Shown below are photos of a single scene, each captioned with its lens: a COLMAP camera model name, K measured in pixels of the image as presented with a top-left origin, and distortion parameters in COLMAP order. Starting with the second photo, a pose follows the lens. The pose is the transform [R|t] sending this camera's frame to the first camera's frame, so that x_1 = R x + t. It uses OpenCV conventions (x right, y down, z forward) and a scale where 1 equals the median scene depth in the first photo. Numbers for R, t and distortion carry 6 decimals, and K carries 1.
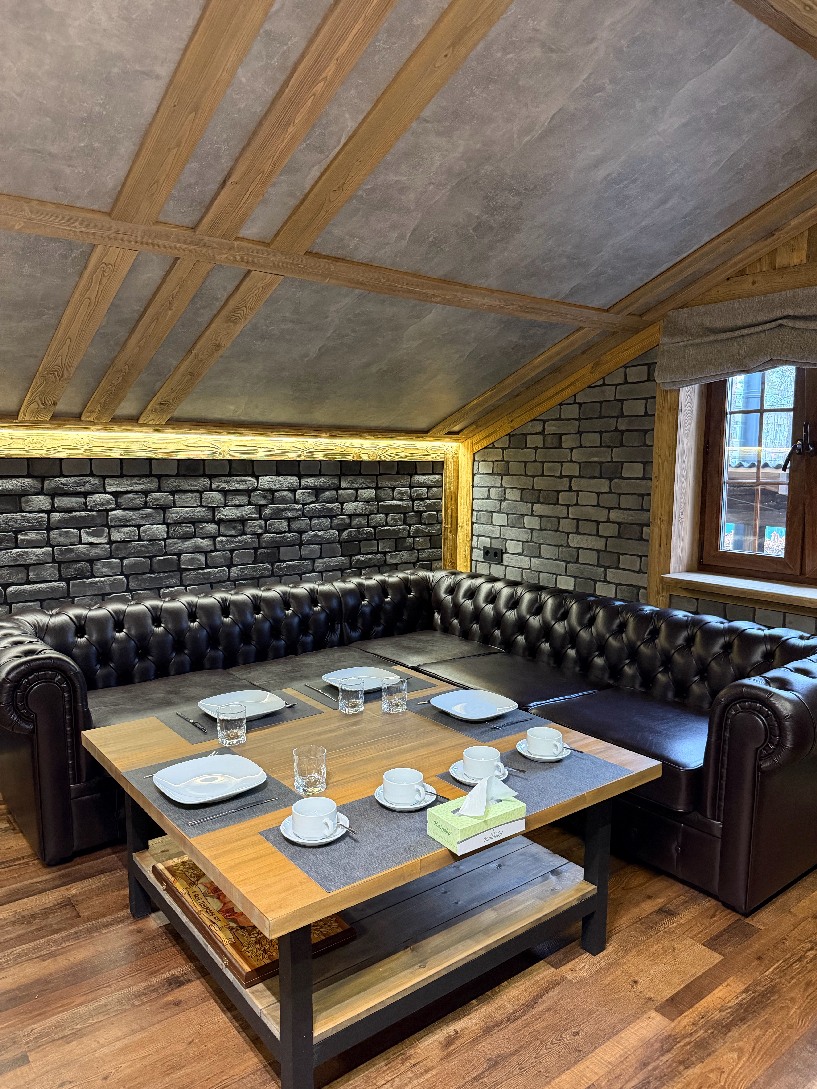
lens RADIAL K [[766.2, 0, 409.7], [0, 766.2, 548.2], [0, 0, 1]] dist [0.063688, -0.072225]
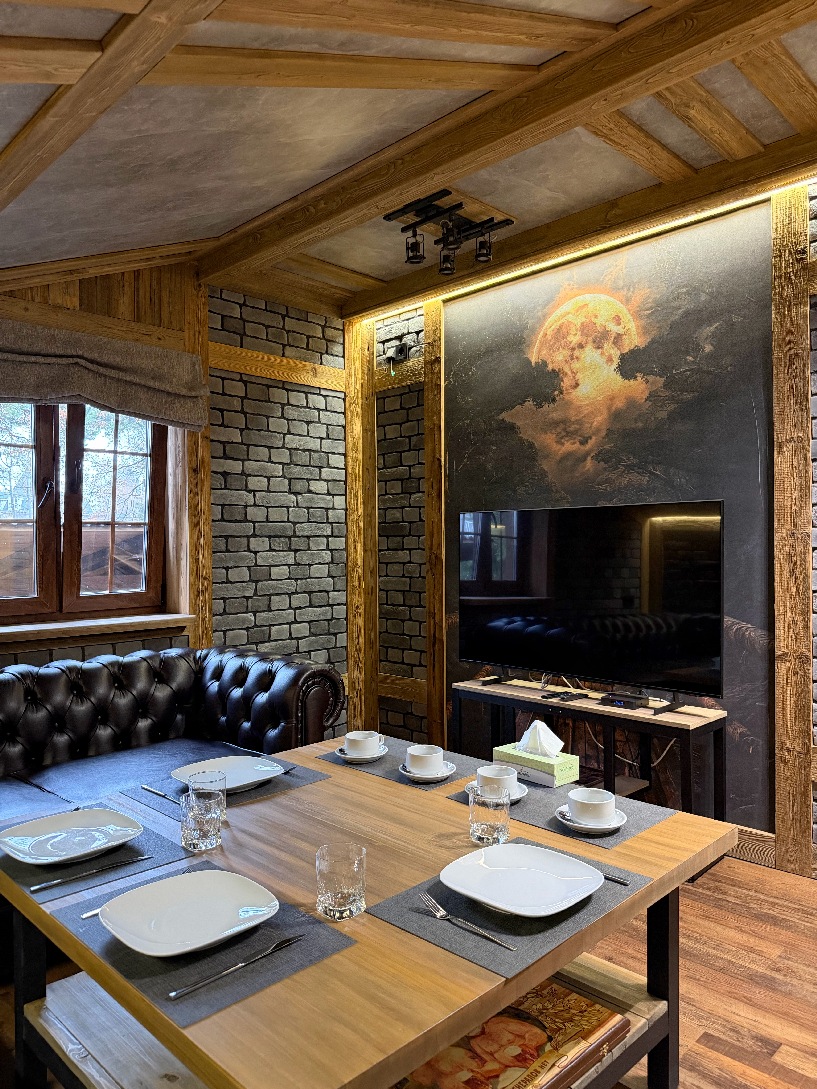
lens RADIAL K [[766.2, 0, 397.2], [0, 766.2, 561.5], [0, 0, 1]] dist [0.063688, -0.072225]
pose [[-0.122829, -0.025448, 0.992101, -0.456161], [0.122702, 0.991612, 0.040627, -0.013898], [-0.984813, 0.126722, -0.118676, 0.567210]]
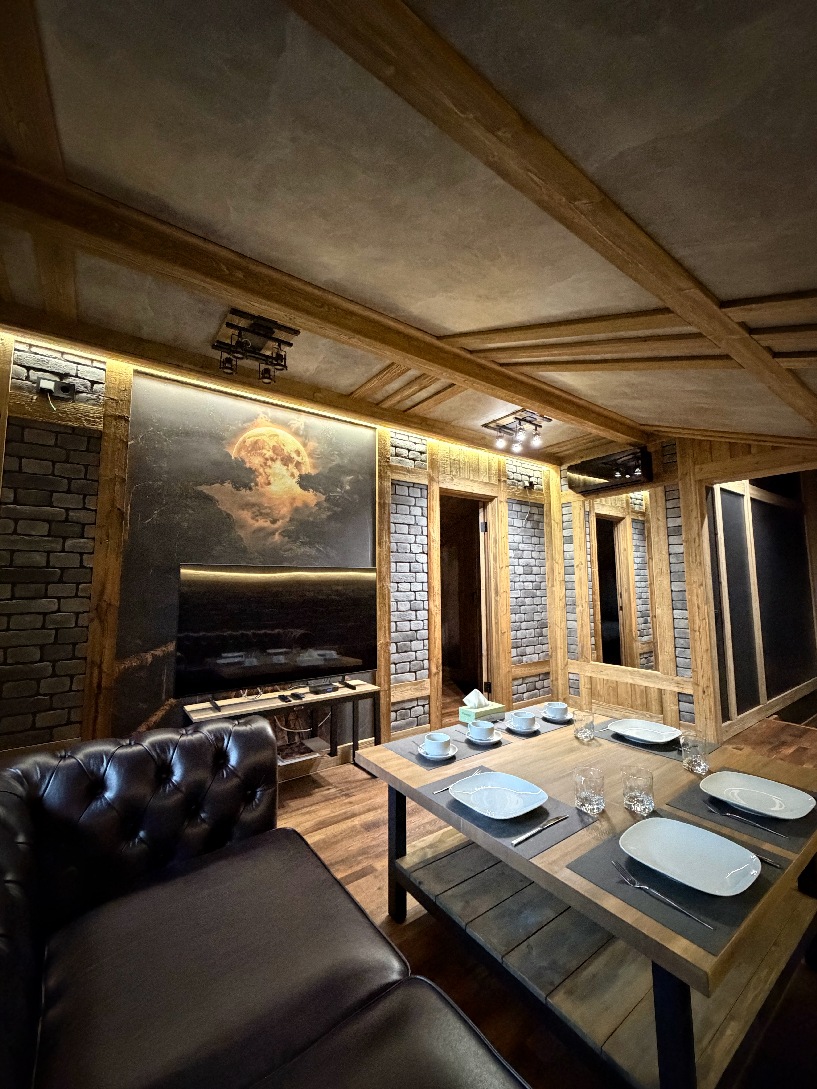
lens RADIAL K [[434.3, 0, 403.2], [0, 434.3, 536.5], [0, 0, 1]] dist [0.001689, 0.000146]
pose [[-0.999438, -0.000648, 0.033513, 0.108880], [-0.000377, 0.999967, 0.008094, -0.065440], [-0.033517, 0.008077, -0.999406, 0.944893]]
